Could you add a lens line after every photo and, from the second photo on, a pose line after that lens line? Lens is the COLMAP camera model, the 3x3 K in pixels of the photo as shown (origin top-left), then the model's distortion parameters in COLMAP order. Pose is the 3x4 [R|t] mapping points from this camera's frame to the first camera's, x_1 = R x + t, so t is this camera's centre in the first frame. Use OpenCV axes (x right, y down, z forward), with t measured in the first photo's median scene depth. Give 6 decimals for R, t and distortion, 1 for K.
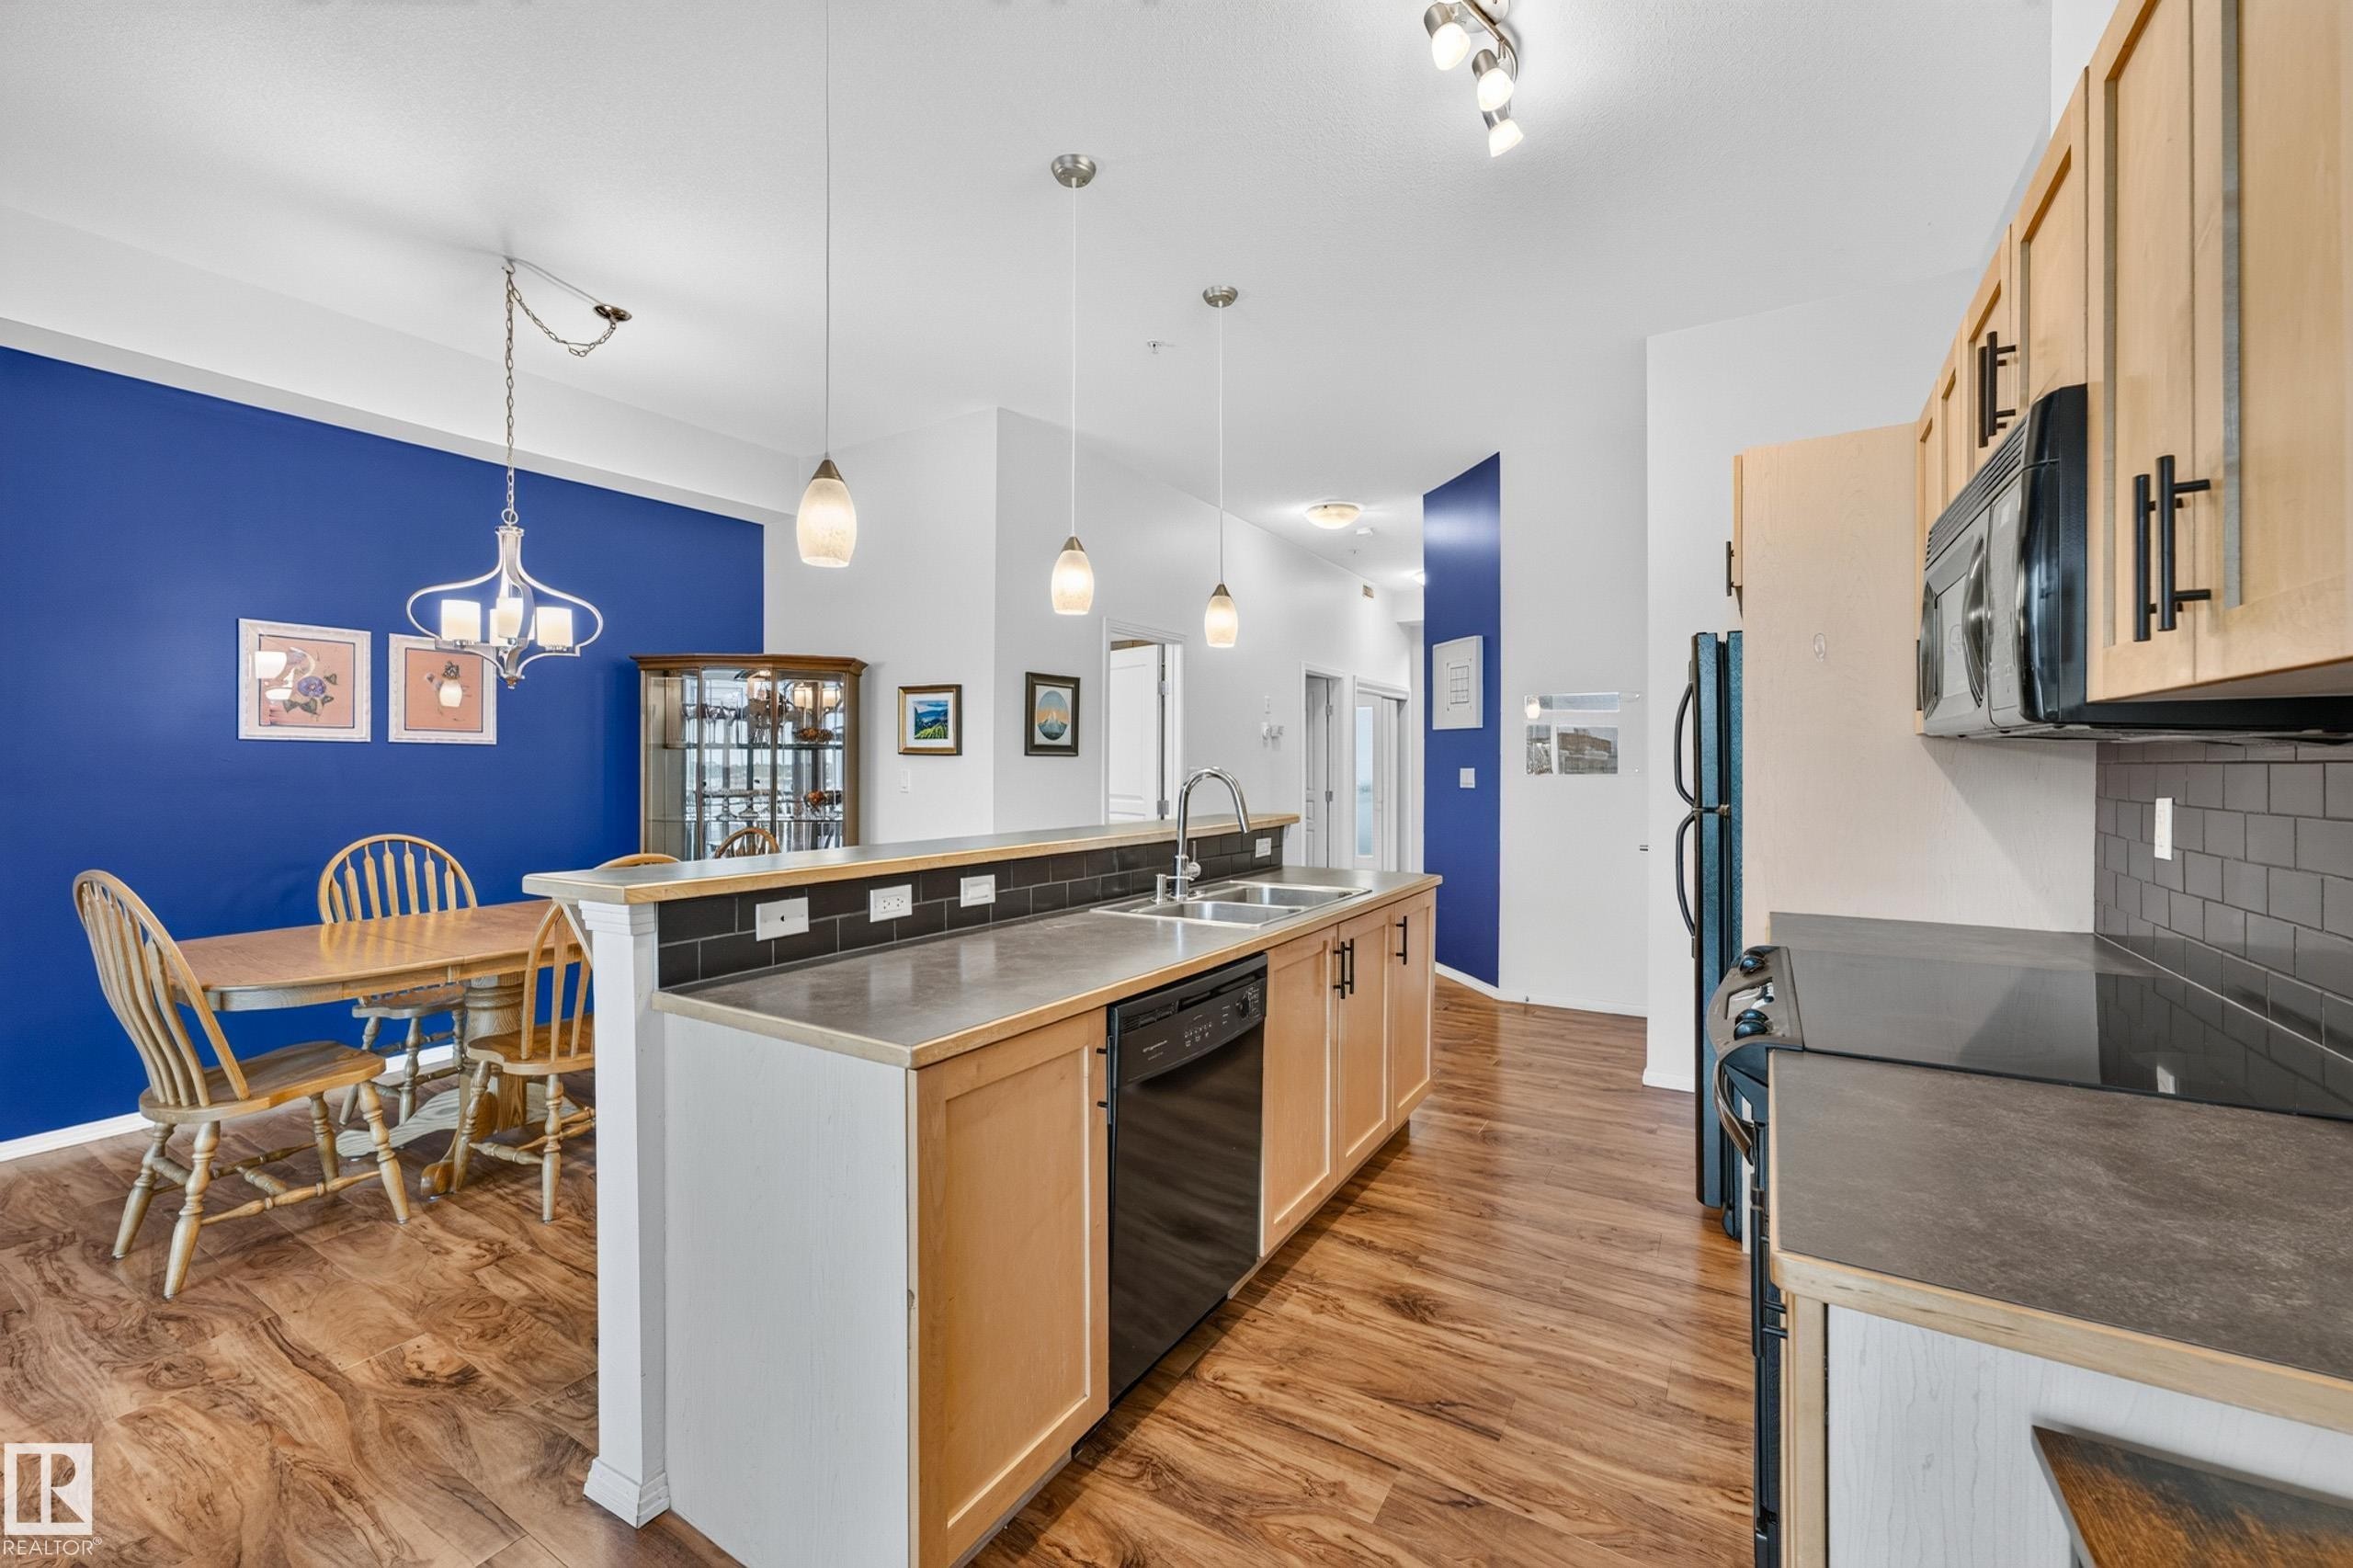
lens RADIAL K [[944.7, 0, 1175.5], [0, 944.7, 754.0], [0, 0, 1]] dist [-0.008849, 0.006719]
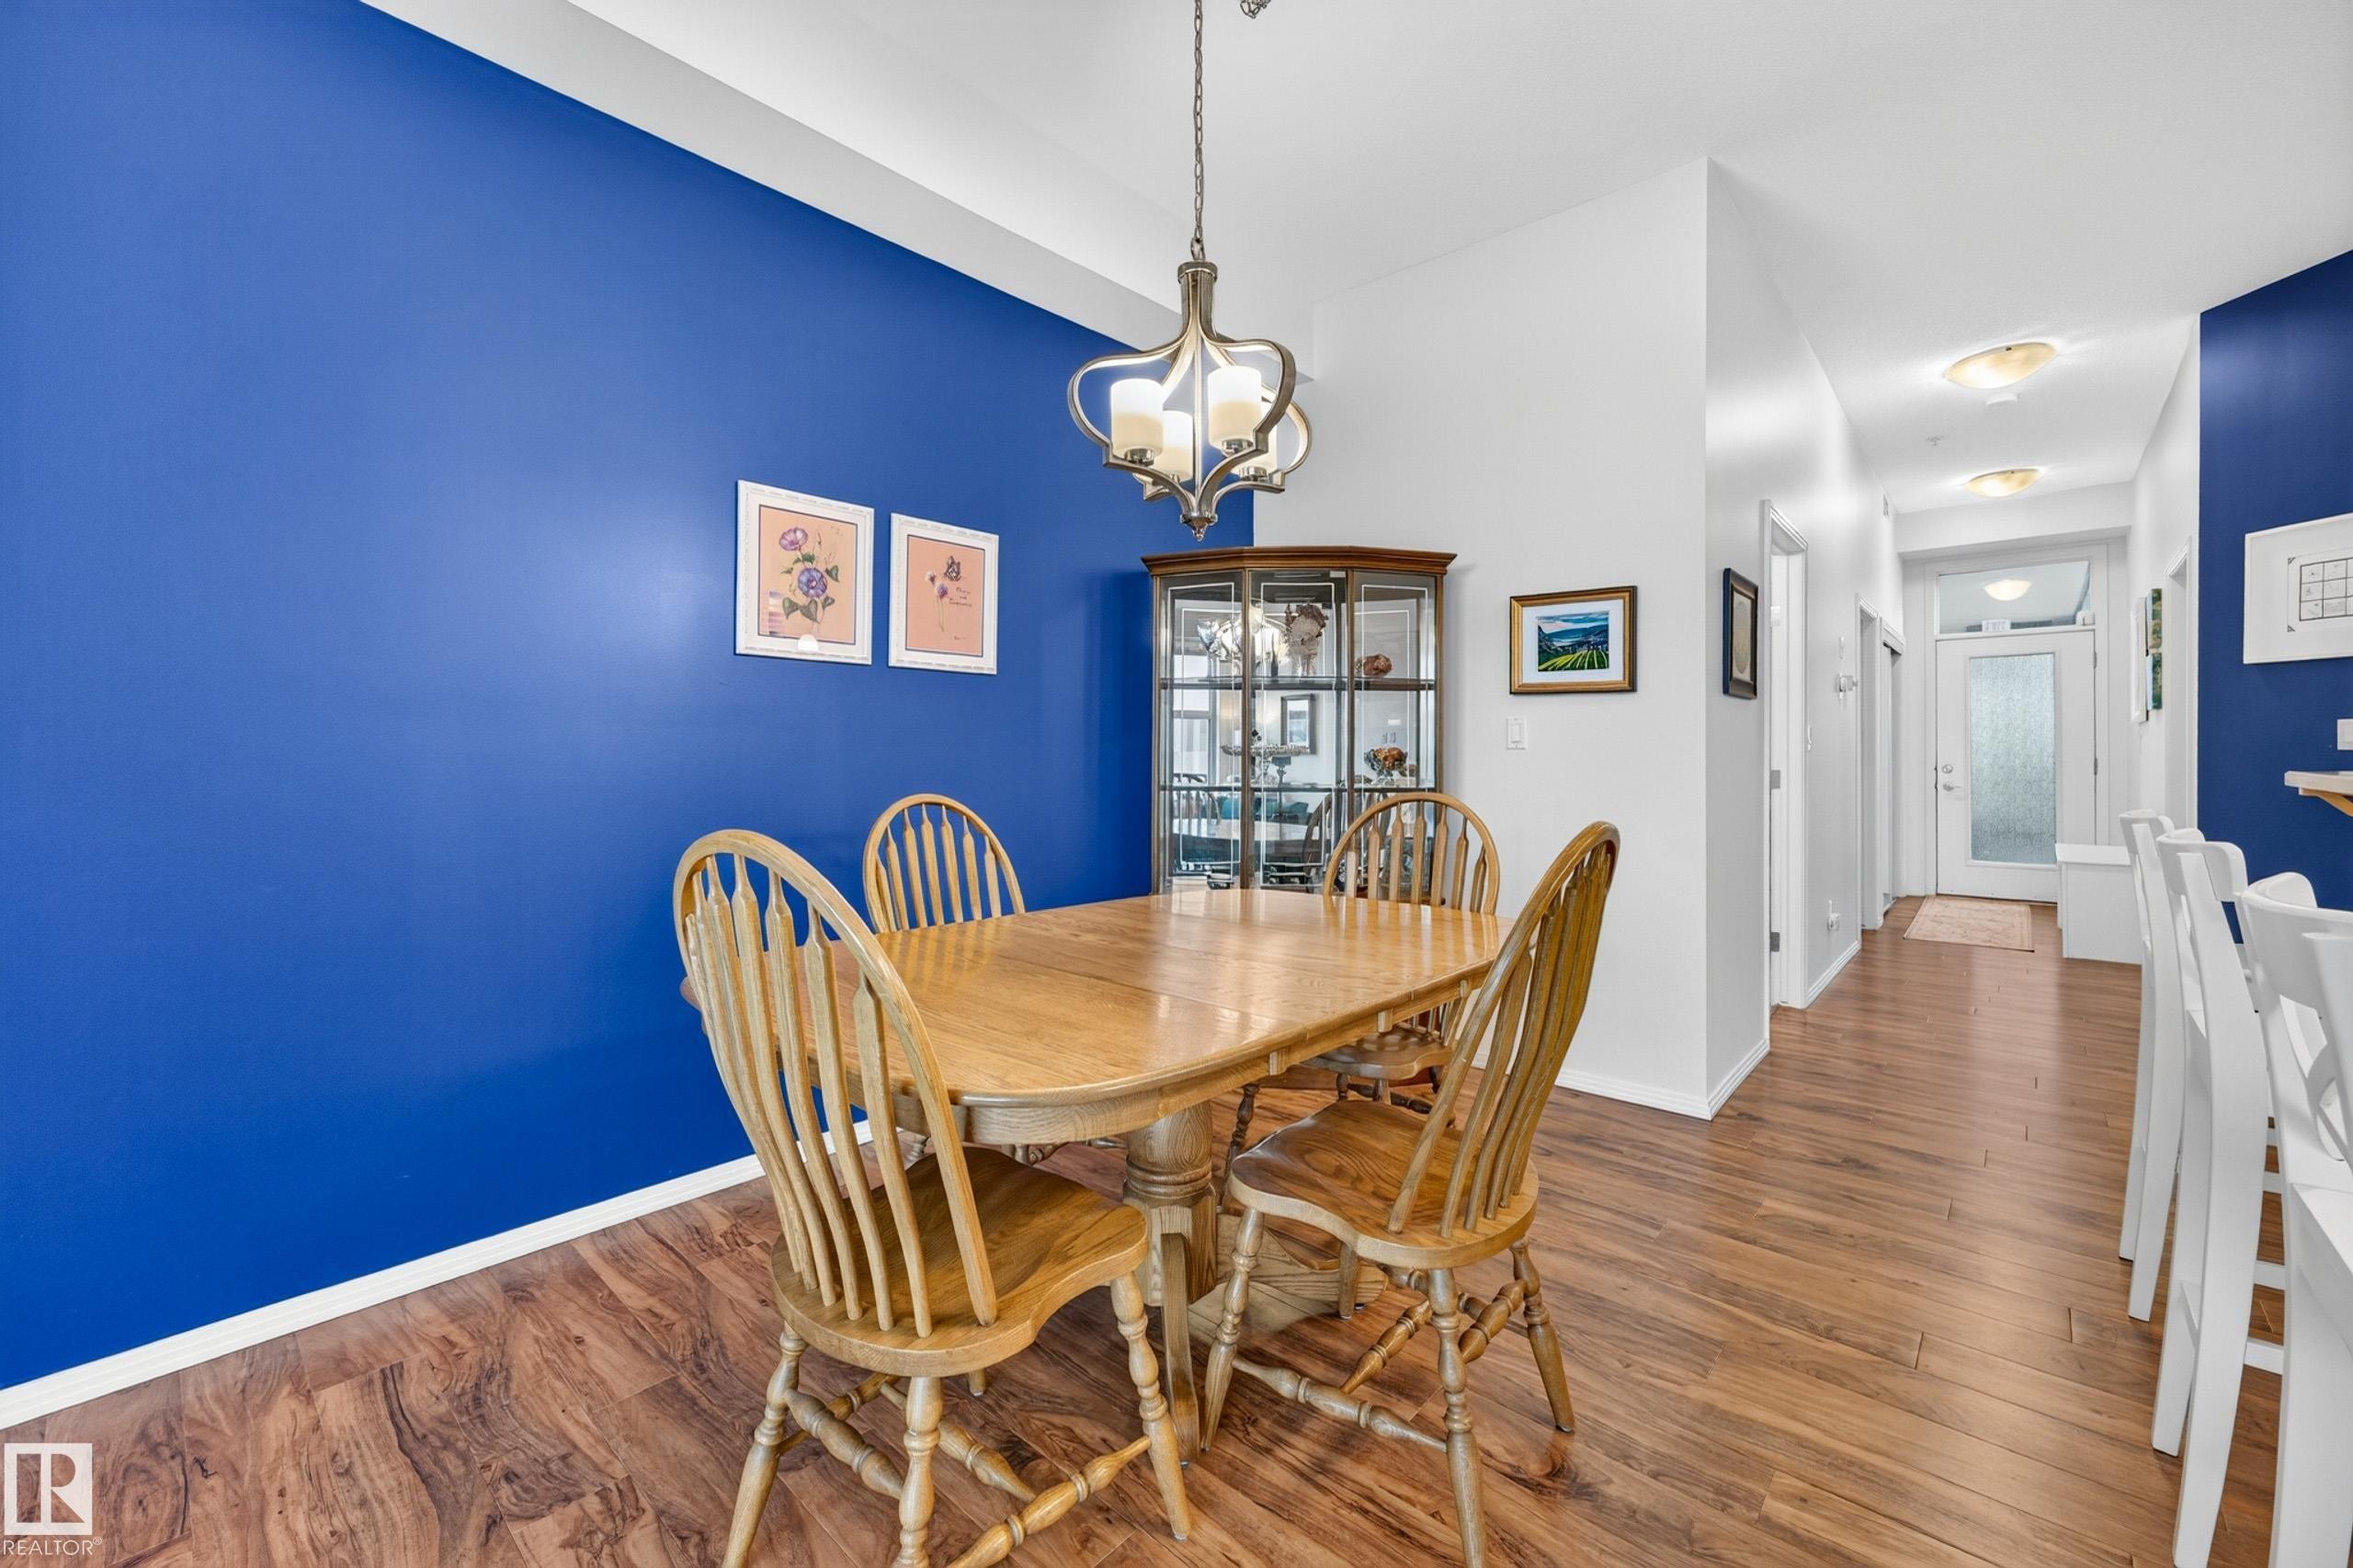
lens RADIAL K [[944.7, 0, 1166.8], [0, 944.7, 748.2], [0, 0, 1]] dist [-0.008849, 0.006719]
pose [[0.984168, 0.003050, -0.177211, -0.539075], [-0.002775, 0.999995, 0.001798, 0.049672], [0.177215, -0.001278, 0.984171, 0.362638]]
